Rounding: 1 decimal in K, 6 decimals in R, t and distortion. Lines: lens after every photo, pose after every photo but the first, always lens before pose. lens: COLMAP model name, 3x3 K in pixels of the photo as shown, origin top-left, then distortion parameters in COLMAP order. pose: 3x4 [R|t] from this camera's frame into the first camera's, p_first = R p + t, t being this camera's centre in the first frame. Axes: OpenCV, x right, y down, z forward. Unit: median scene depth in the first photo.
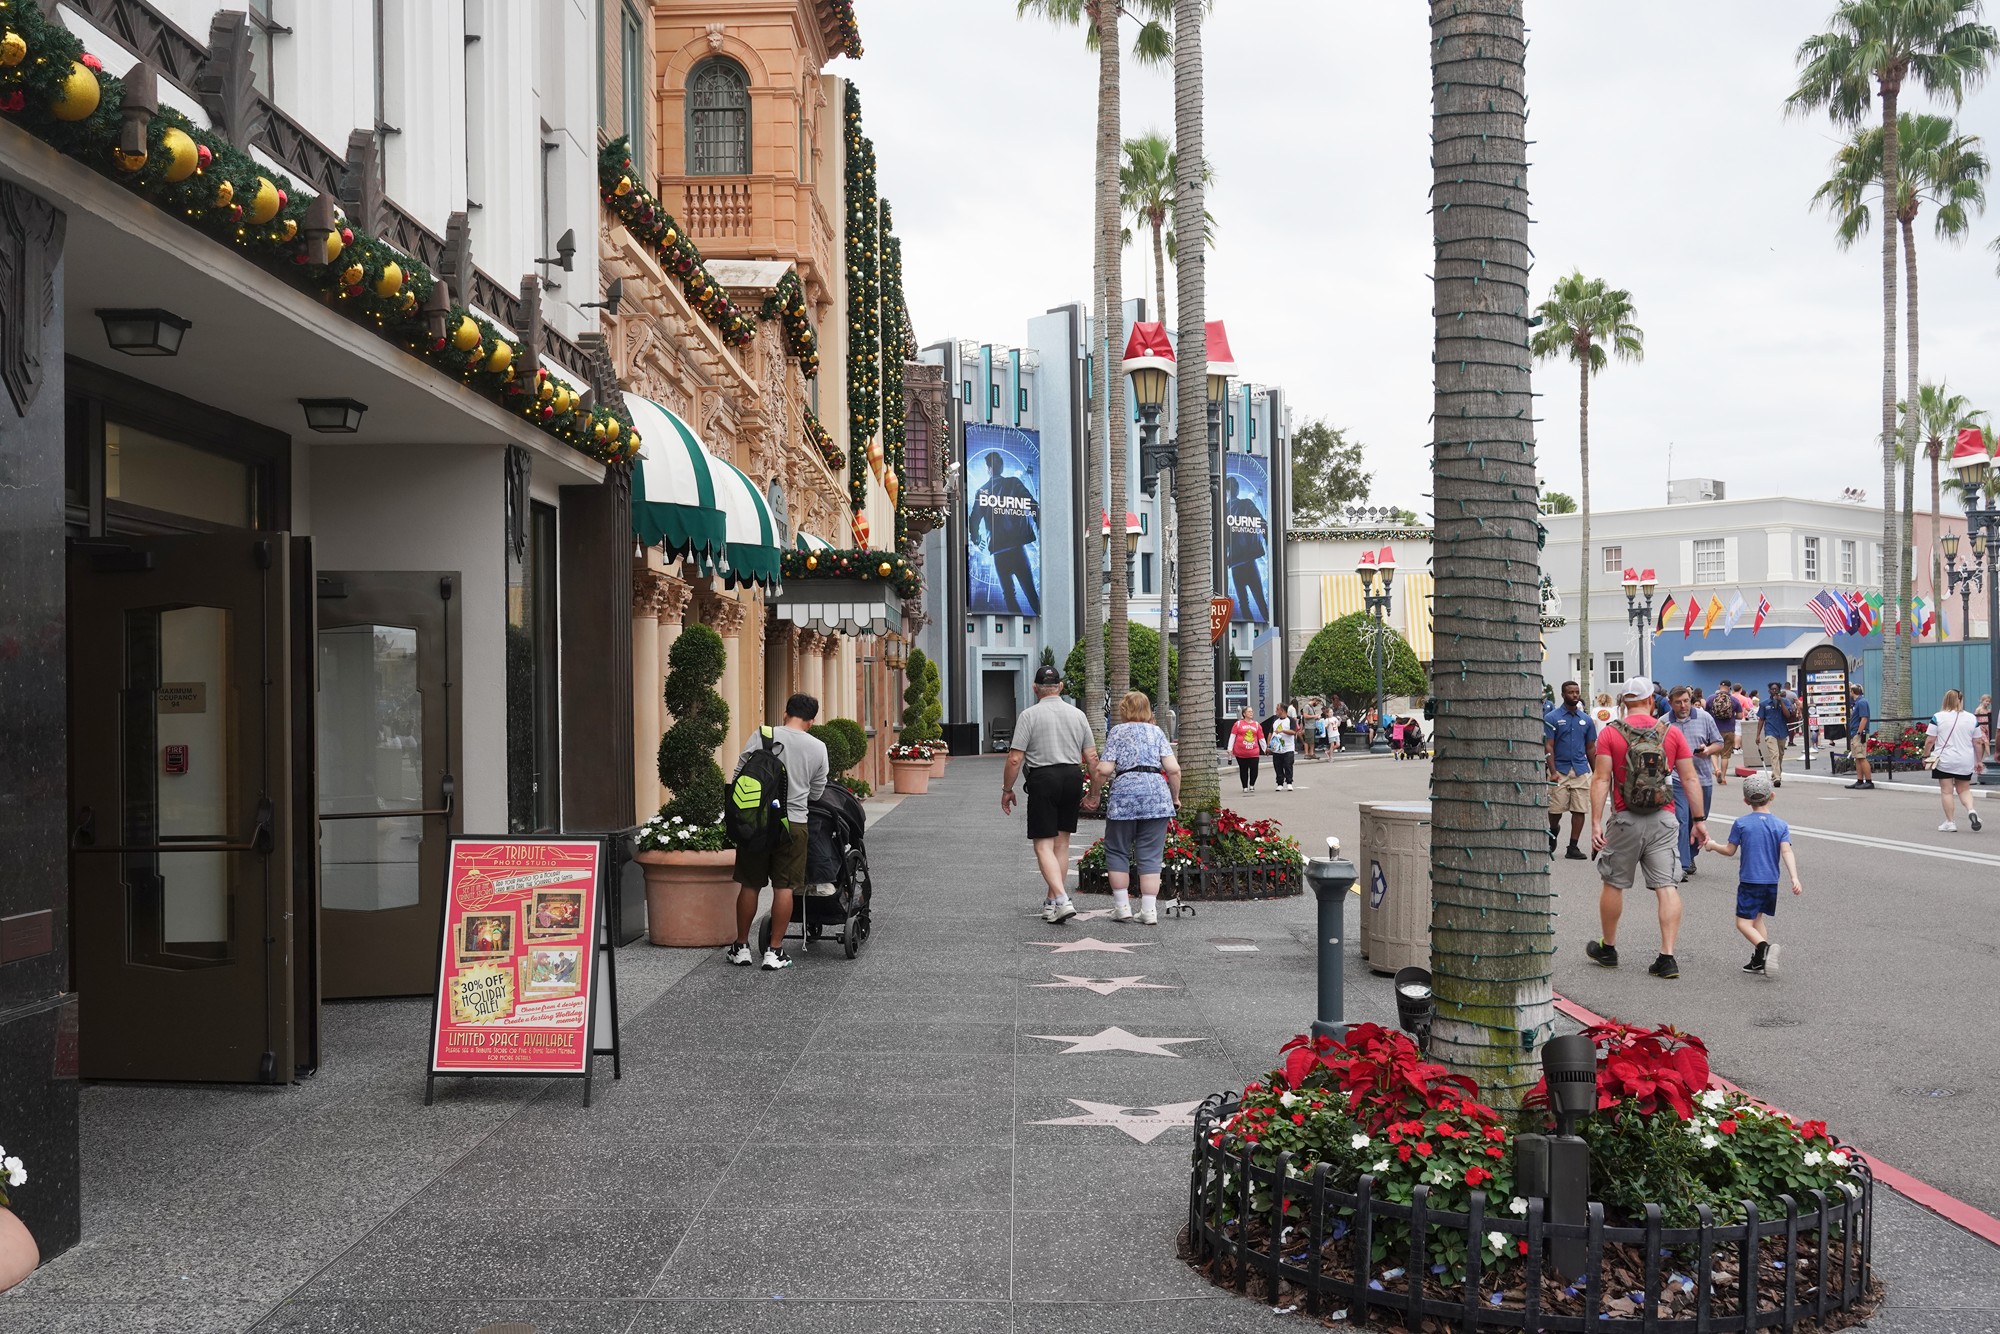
lens RADIAL K [[2096.8, 0, 1000.0], [0, 2096.8, 667.0], [0, 0, 1]] dist [-0.007109, -0.007921]
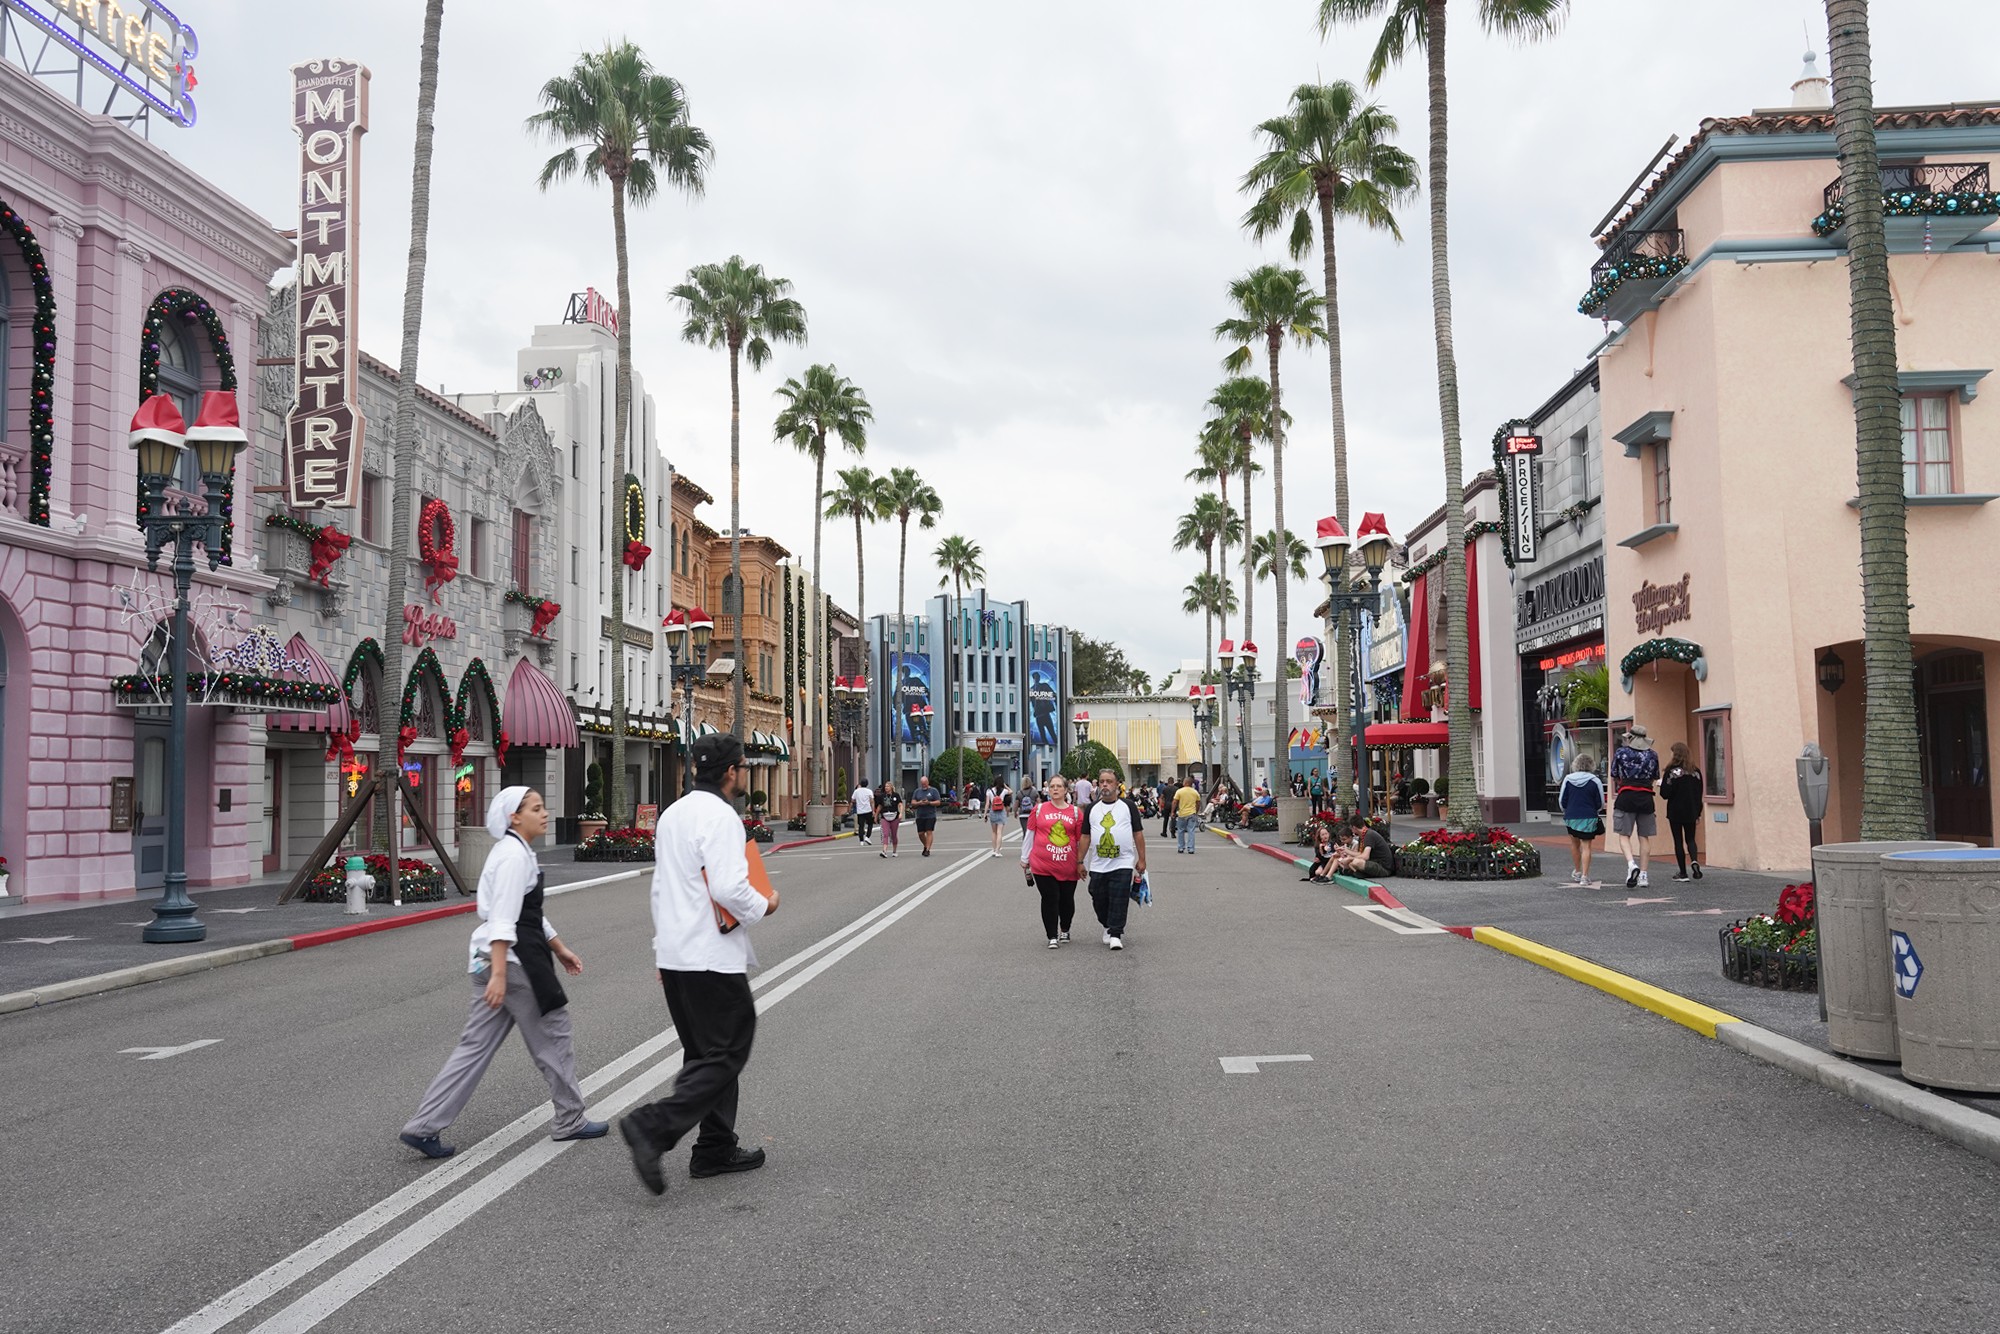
lens RADIAL K [[1574.7, 0, 1000.0], [0, 1574.7, 667.0], [0, 0, 1]] dist [-0.003827, 0.003723]
pose [[0.999101, -0.003517, -0.042250, 0.155165], [0.001060, 0.998315, -0.058021, -0.009028], [0.042383, 0.057924, 0.997421, -0.560487]]
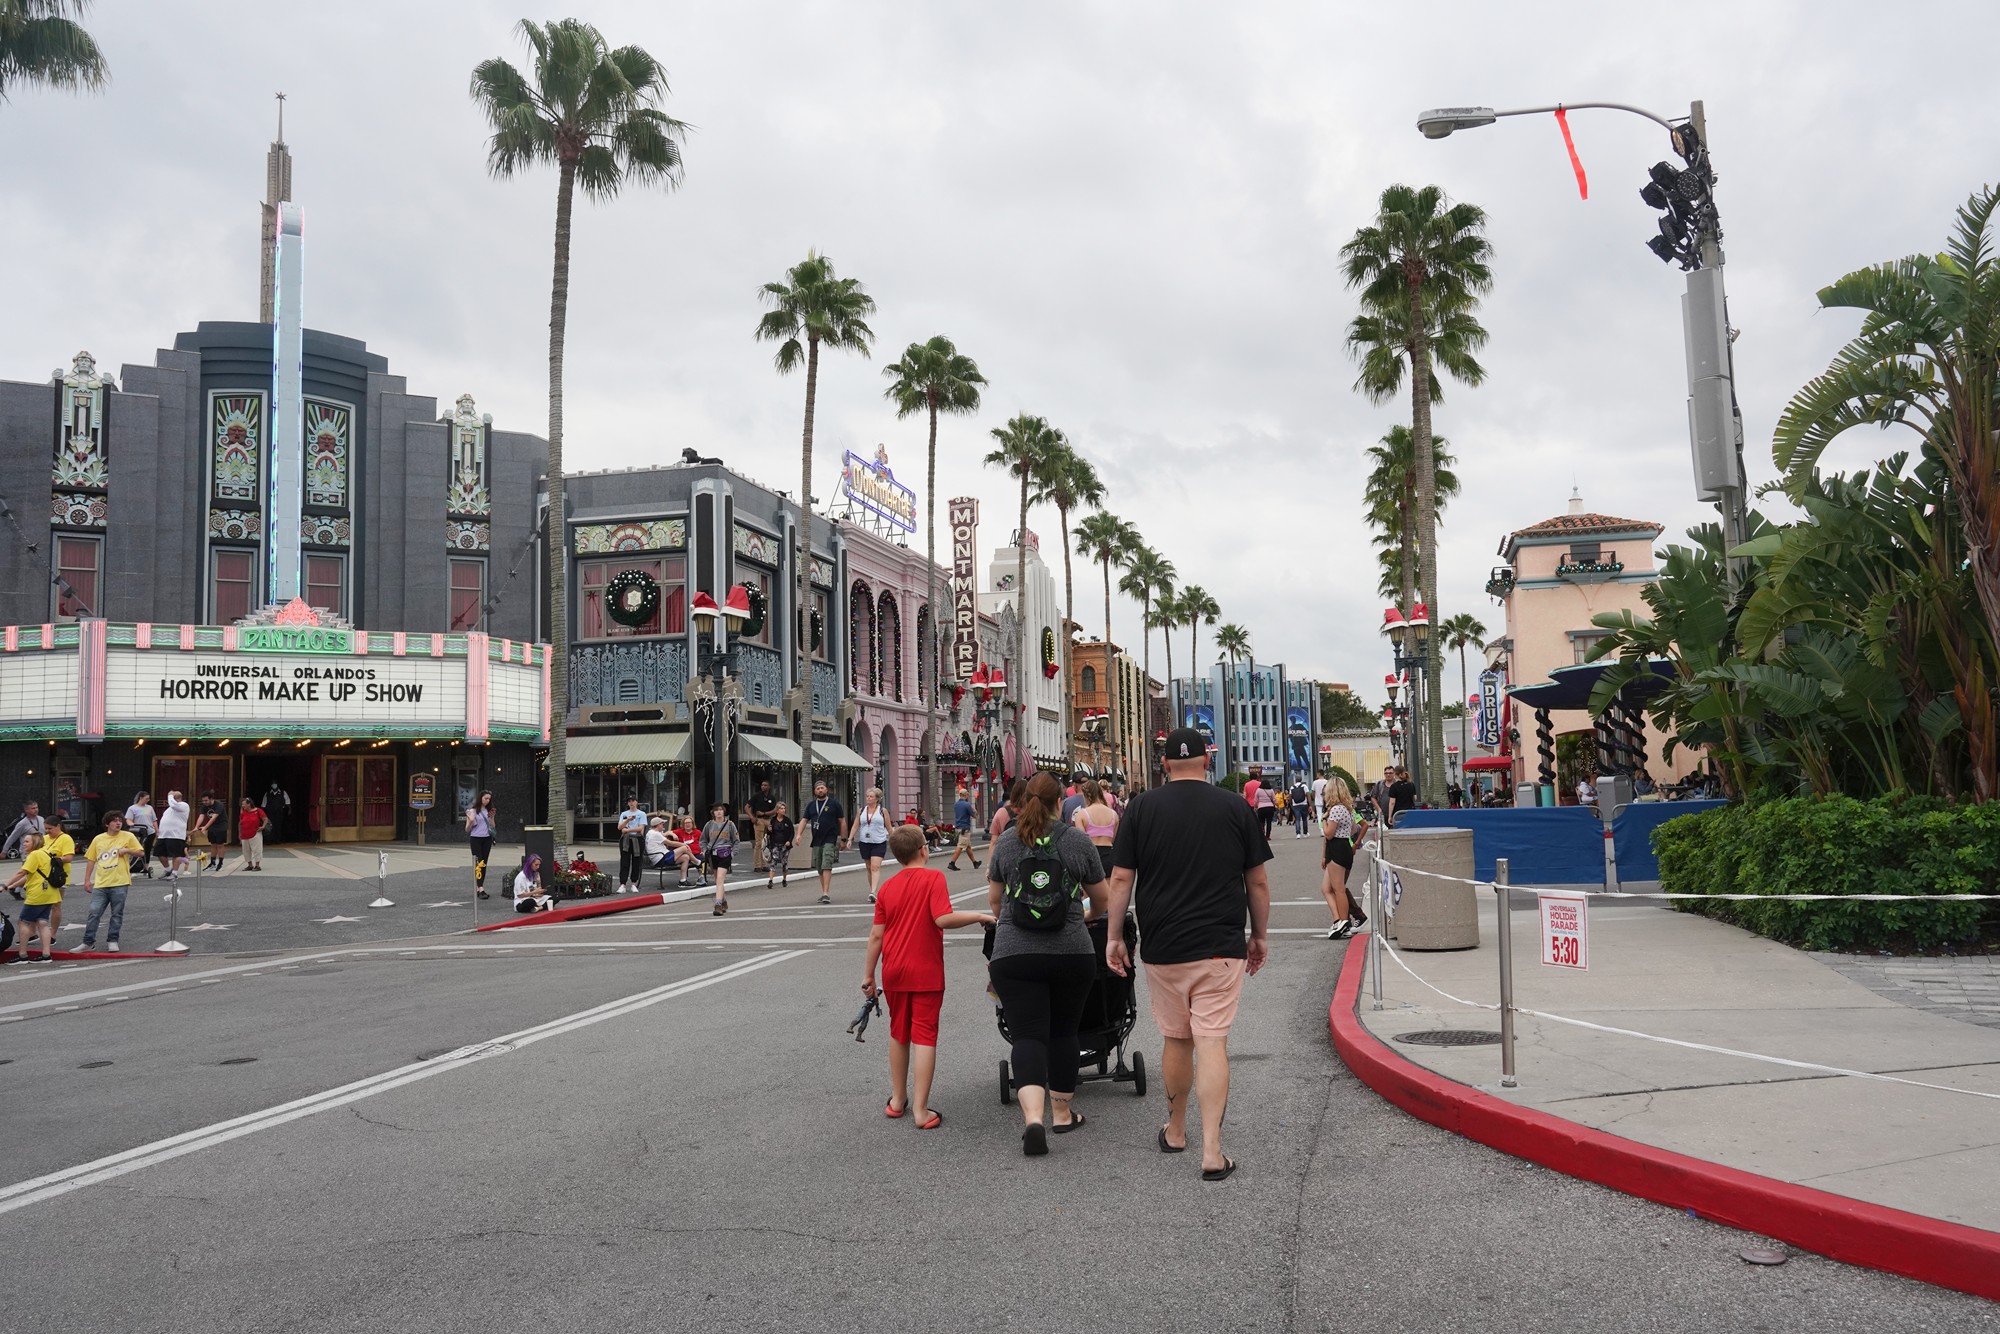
lens RADIAL K [[1574.7, 0, 1000.0], [0, 1574.7, 667.0], [0, 0, 1]] dist [-0.003827, 0.003723]
pose [[0.975840, -0.032079, -0.216118, 0.203327], [0.016241, 0.997076, -0.074667, -0.008767], [0.217881, 0.069353, 0.973508, -1.188988]]
